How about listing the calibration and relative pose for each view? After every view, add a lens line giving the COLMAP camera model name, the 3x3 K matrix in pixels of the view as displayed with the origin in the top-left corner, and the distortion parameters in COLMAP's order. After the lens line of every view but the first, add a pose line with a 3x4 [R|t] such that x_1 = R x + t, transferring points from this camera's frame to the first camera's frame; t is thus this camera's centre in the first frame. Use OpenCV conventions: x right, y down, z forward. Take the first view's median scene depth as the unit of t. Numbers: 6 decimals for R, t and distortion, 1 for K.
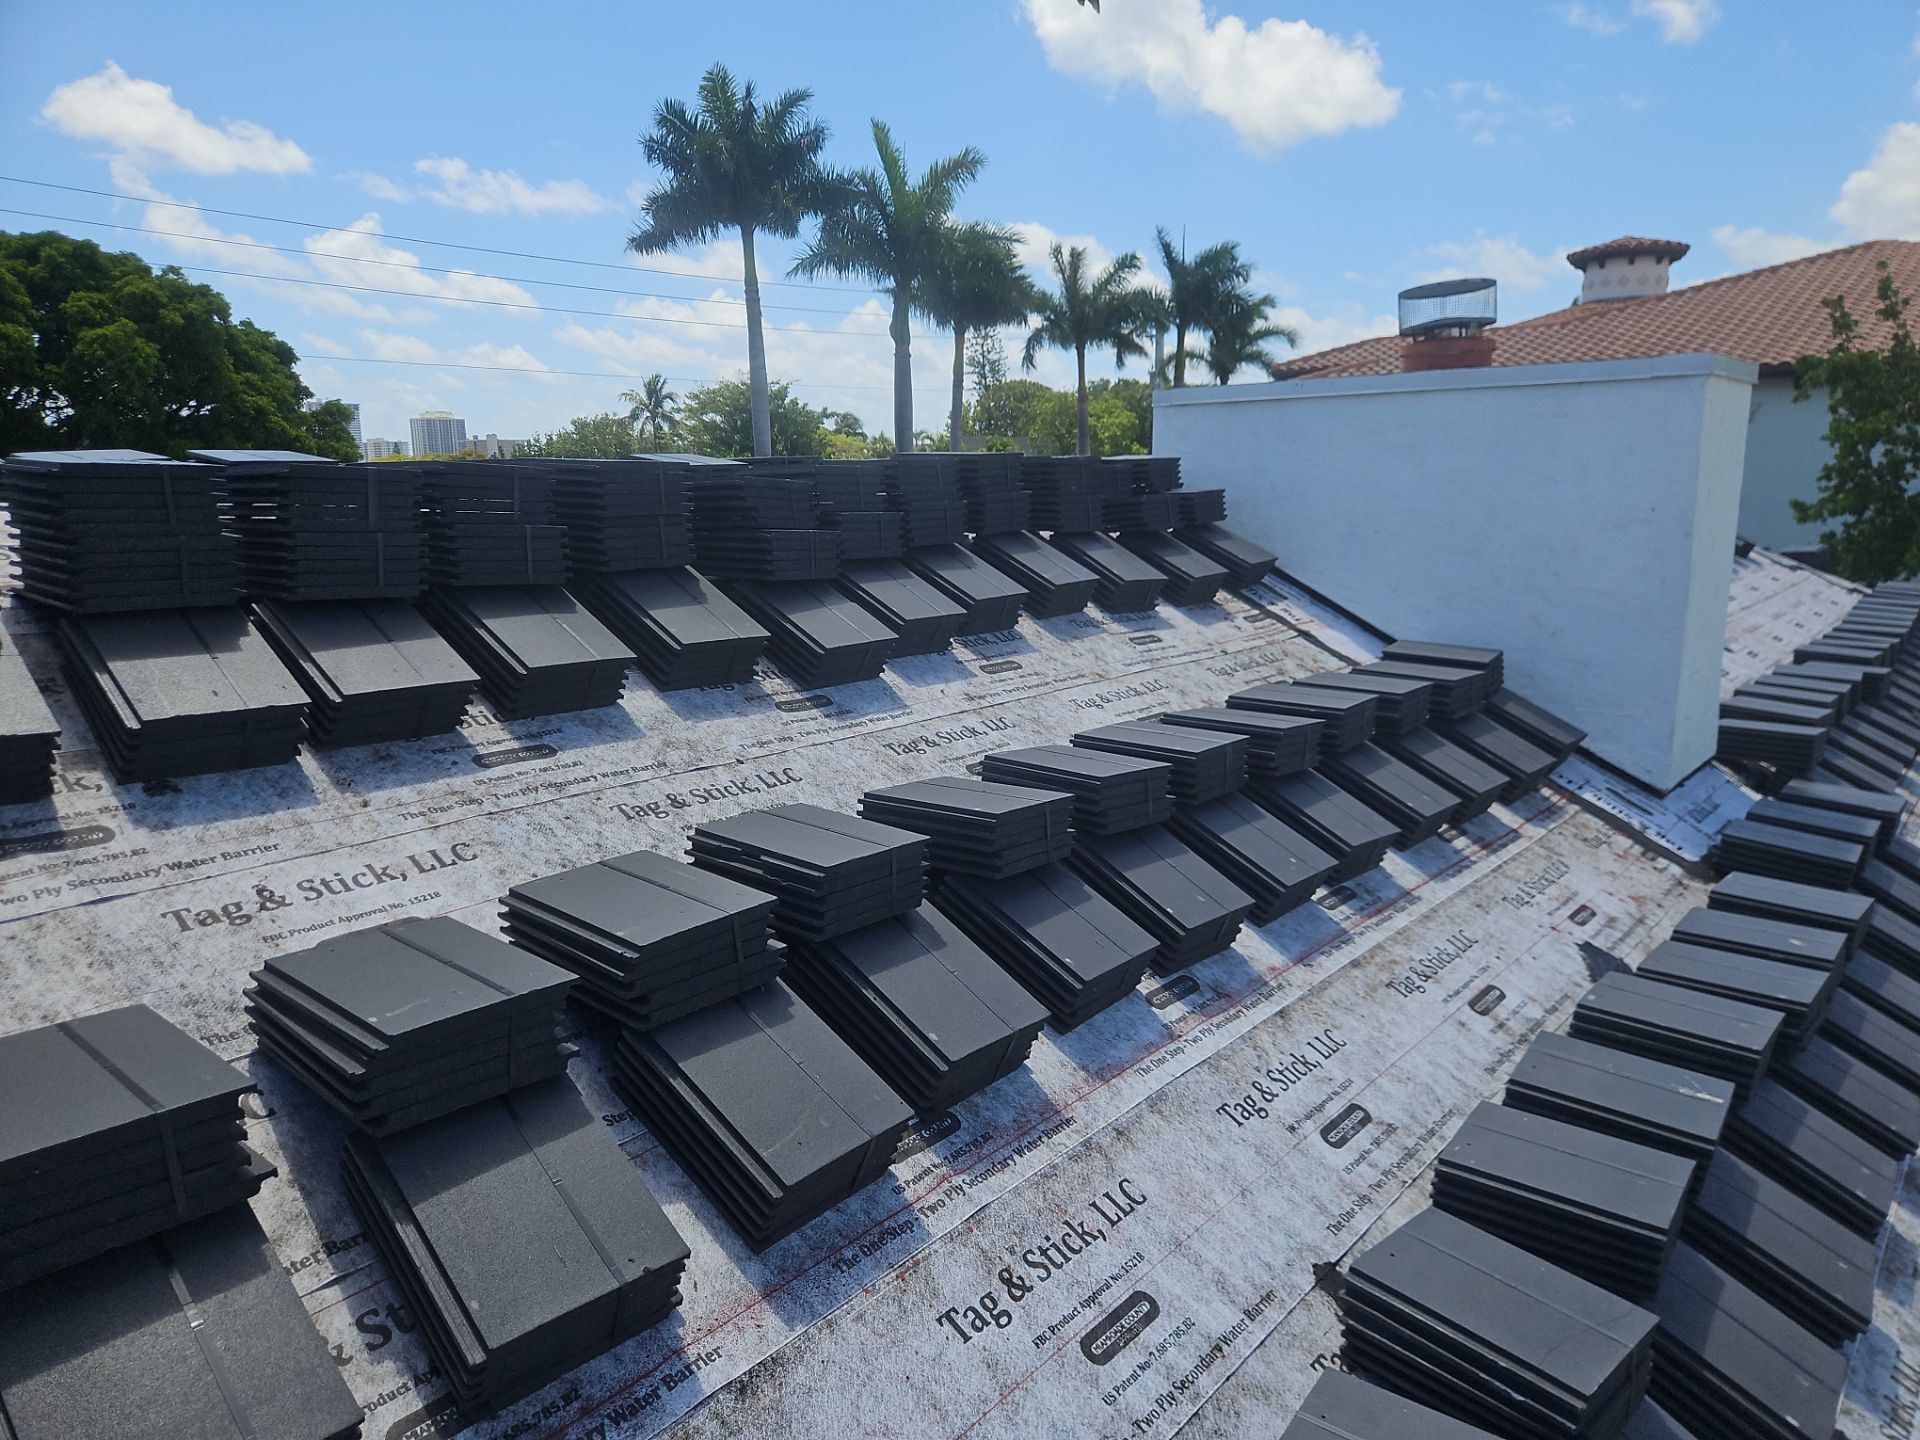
lens RADIAL K [[1293.7, 0, 968.5], [0, 1293.7, 749.4], [0, 0, 1]] dist [0.067730, -0.053928]
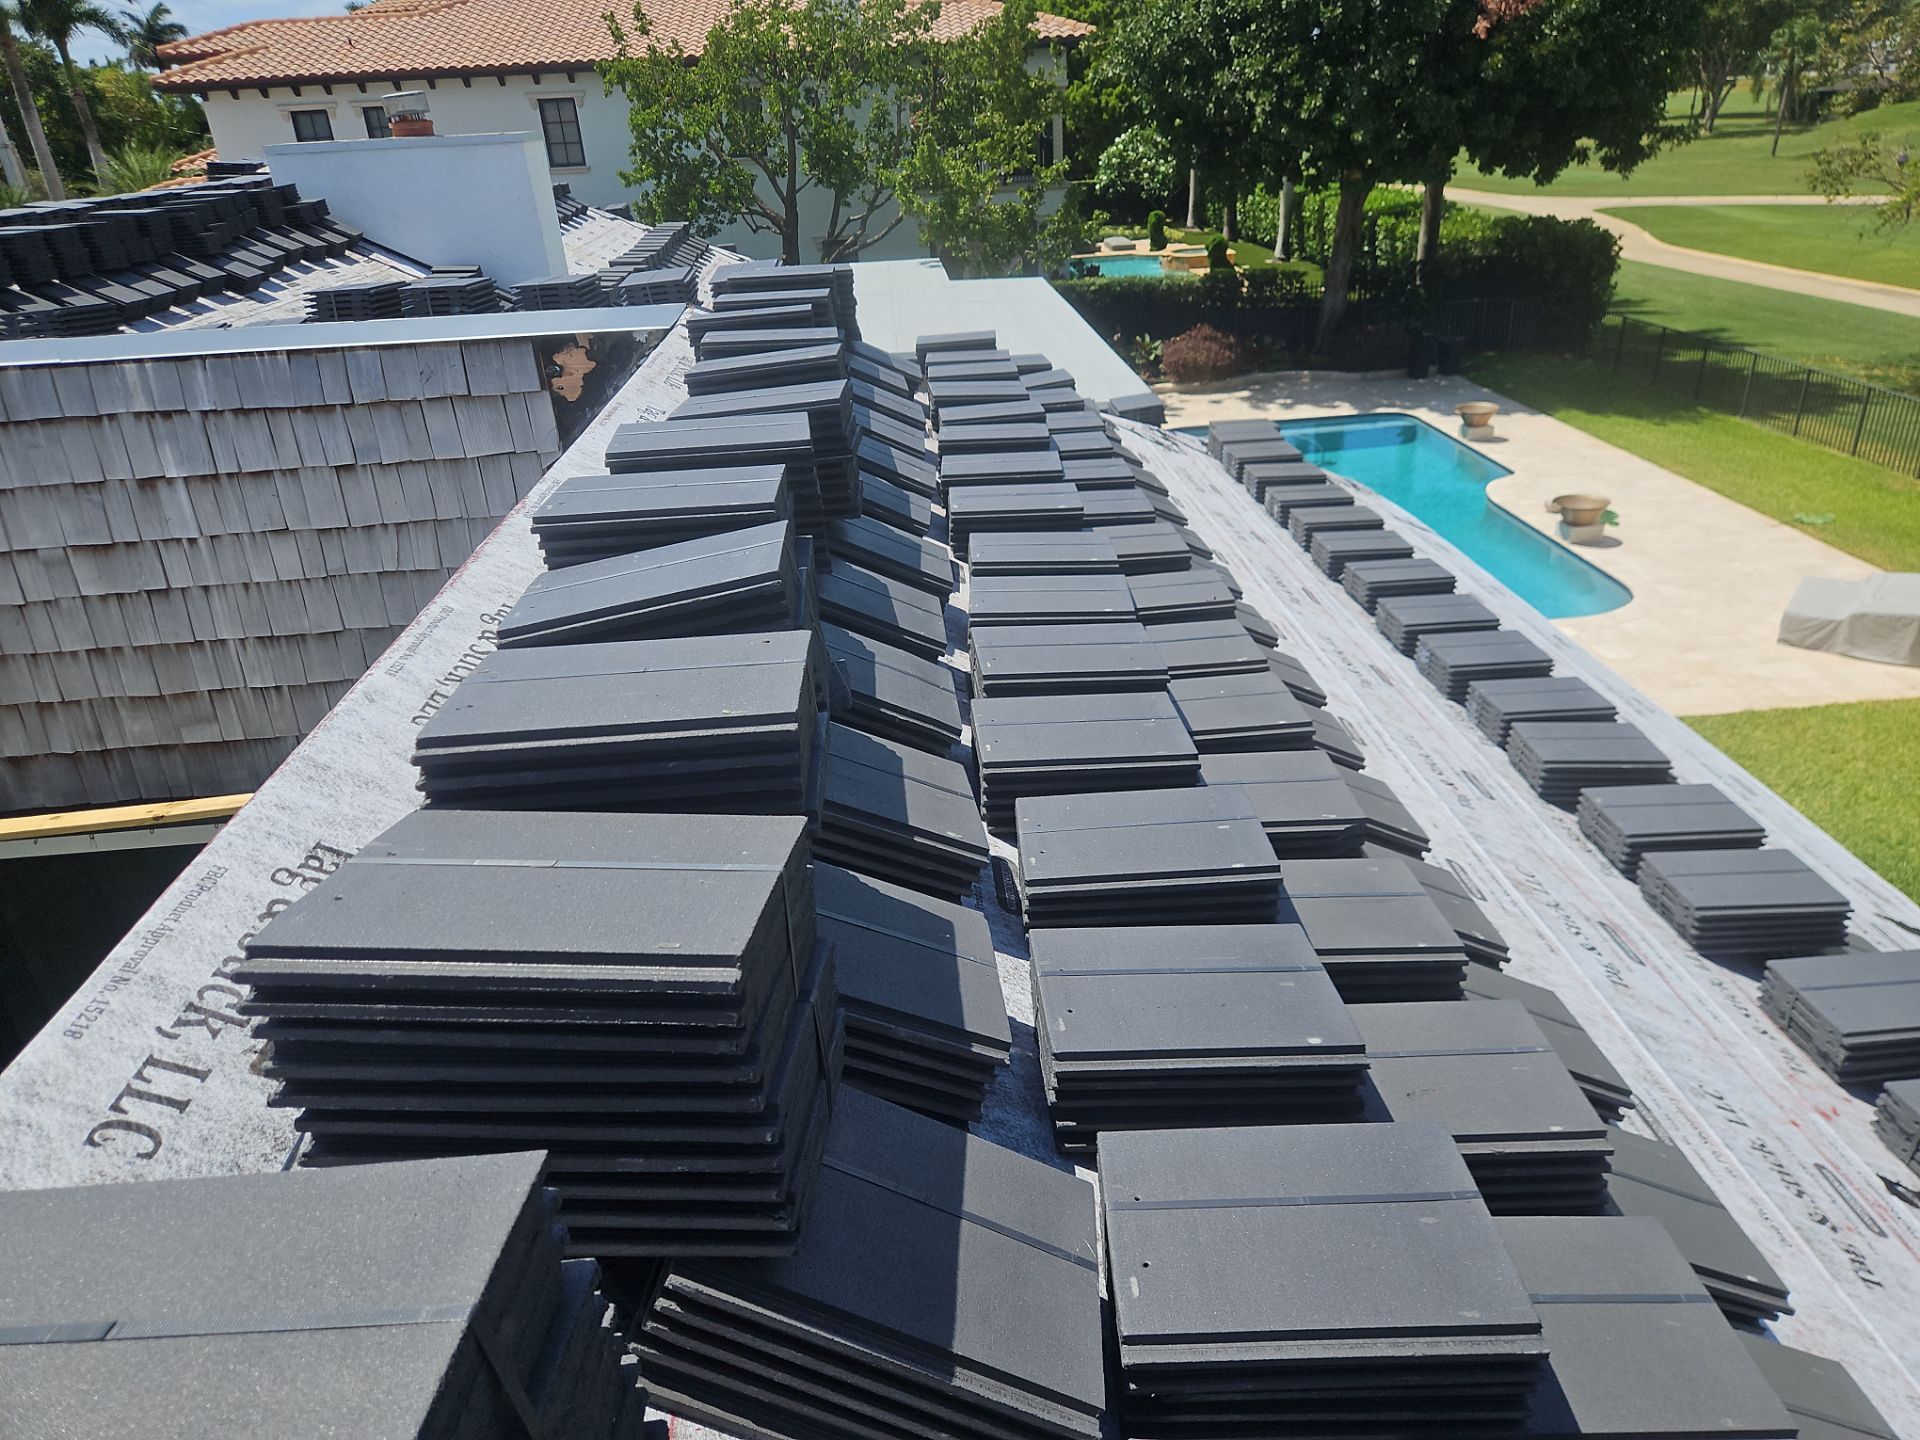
lens RADIAL K [[1301.0, 0, 955.0], [0, 1301.0, 726.6], [0, 0, 1]] dist [0.065541, -0.067690]
pose [[0.728811, -0.325134, 0.602597, -0.224633], [0.192493, 0.941867, 0.275379, 0.074521], [-0.657101, -0.084704, 0.749029, -0.479133]]
